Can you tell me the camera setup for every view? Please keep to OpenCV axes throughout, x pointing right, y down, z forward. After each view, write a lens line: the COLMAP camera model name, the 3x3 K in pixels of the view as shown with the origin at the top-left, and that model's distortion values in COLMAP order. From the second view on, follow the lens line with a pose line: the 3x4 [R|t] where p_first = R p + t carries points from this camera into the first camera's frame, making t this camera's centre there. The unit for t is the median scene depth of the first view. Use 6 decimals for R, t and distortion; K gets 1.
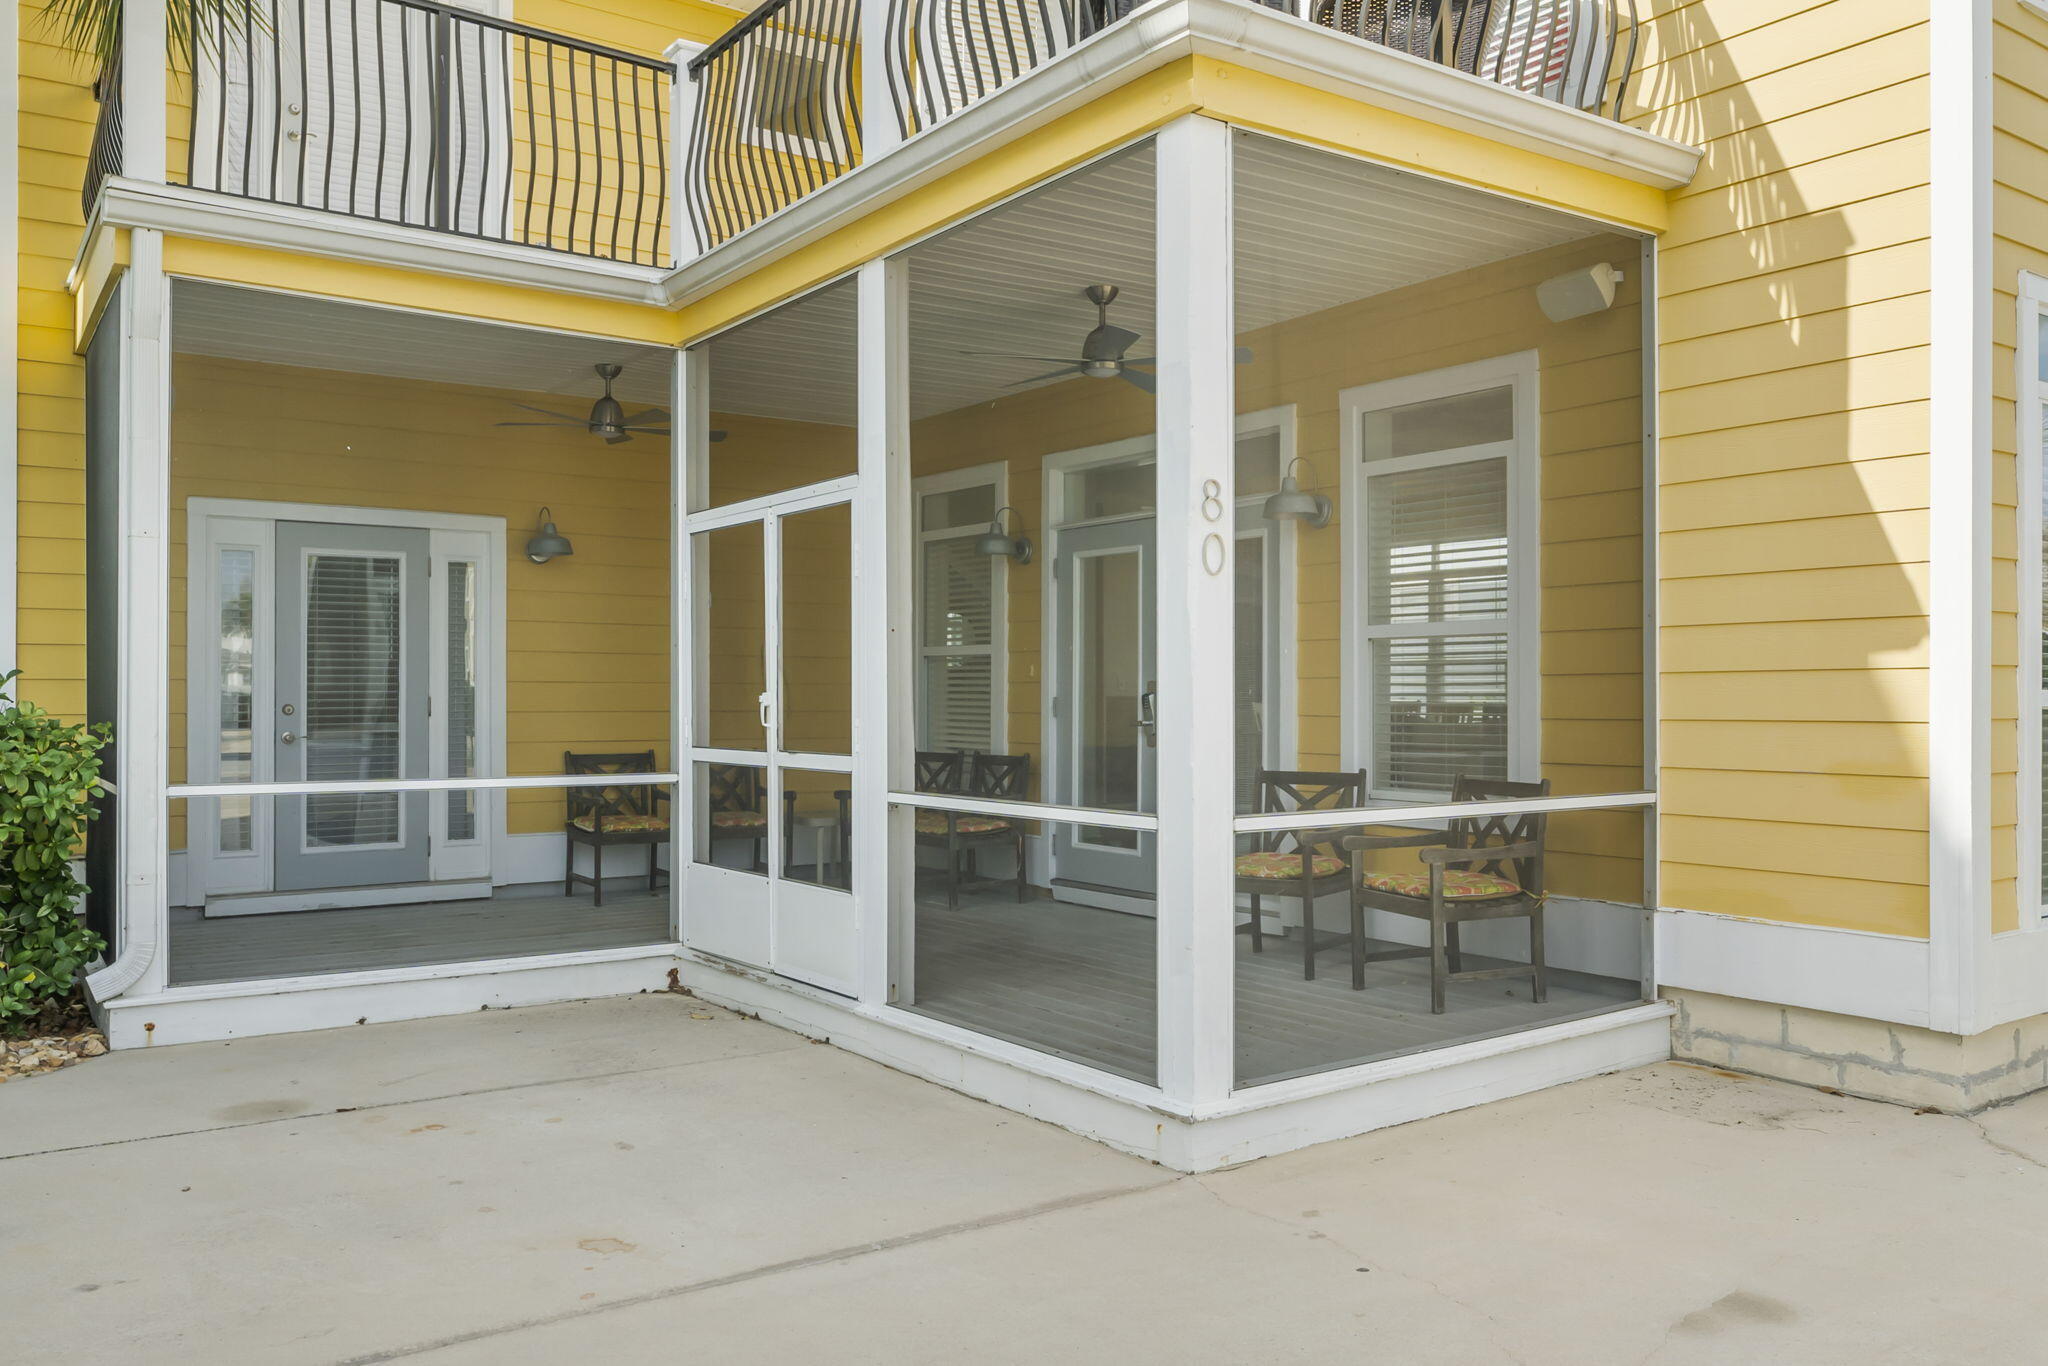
lens RADIAL K [[1614.9, 0, 1024.0], [0, 1614.9, 683.0], [0, 0, 1]] dist [-0.000174, 0.000269]
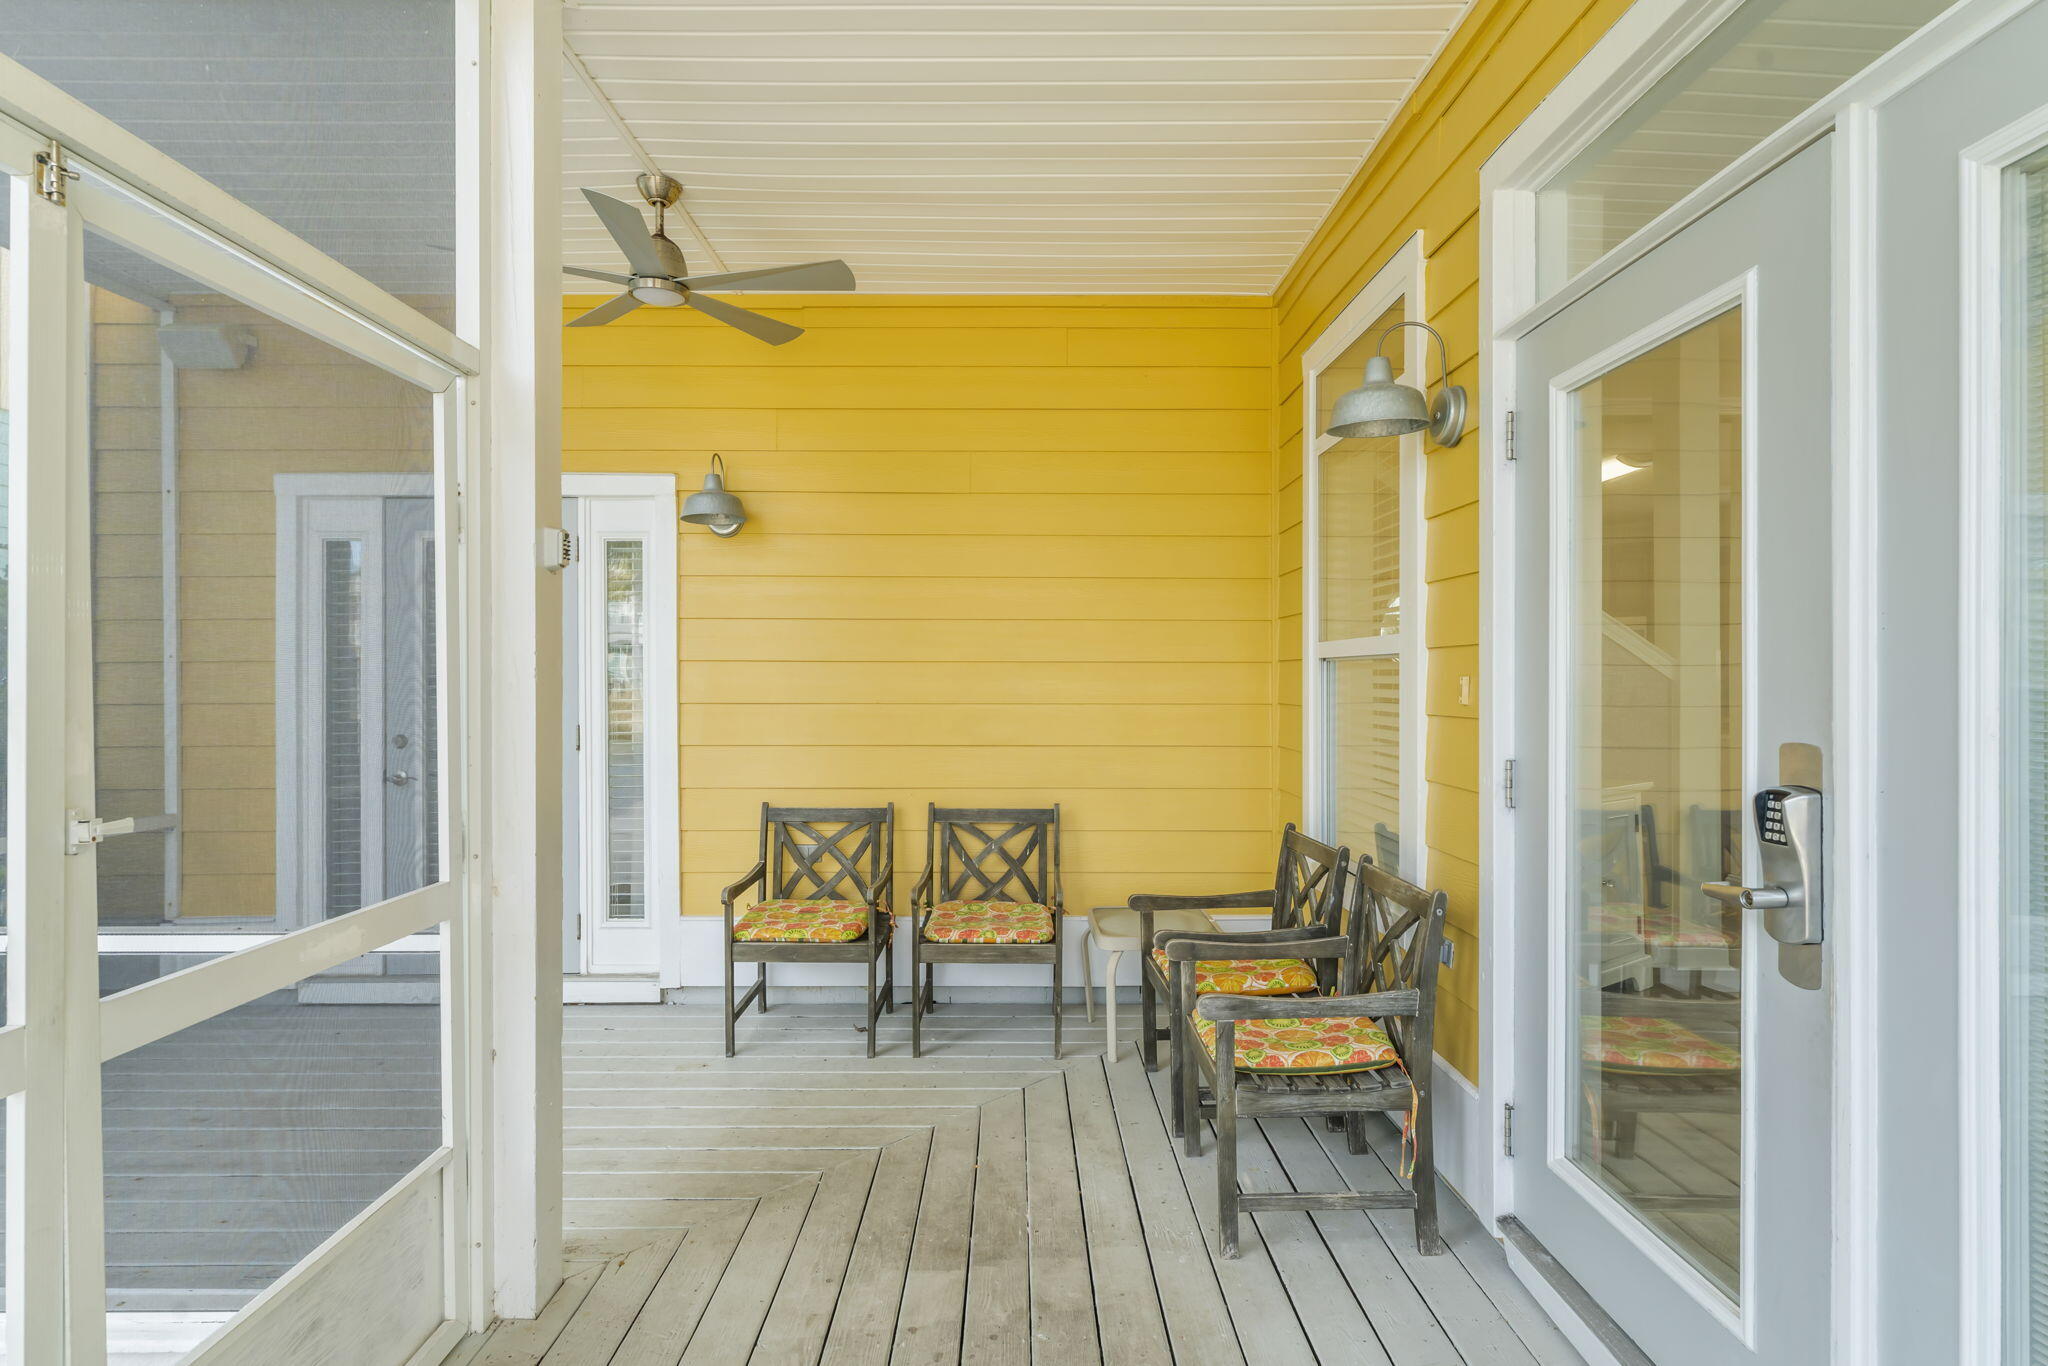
lens RADIAL K [[1019.2, 0, 1024.0], [0, 1019.2, 683.0], [0, 0, 1]] dist [-0.044731, -0.000058]
pose [[0.828612, -0.000828, -0.559822, 0.058246], [0.000089, 0.999999, -0.001347, -0.009532], [0.559823, 0.001066, 0.828612, 0.720813]]
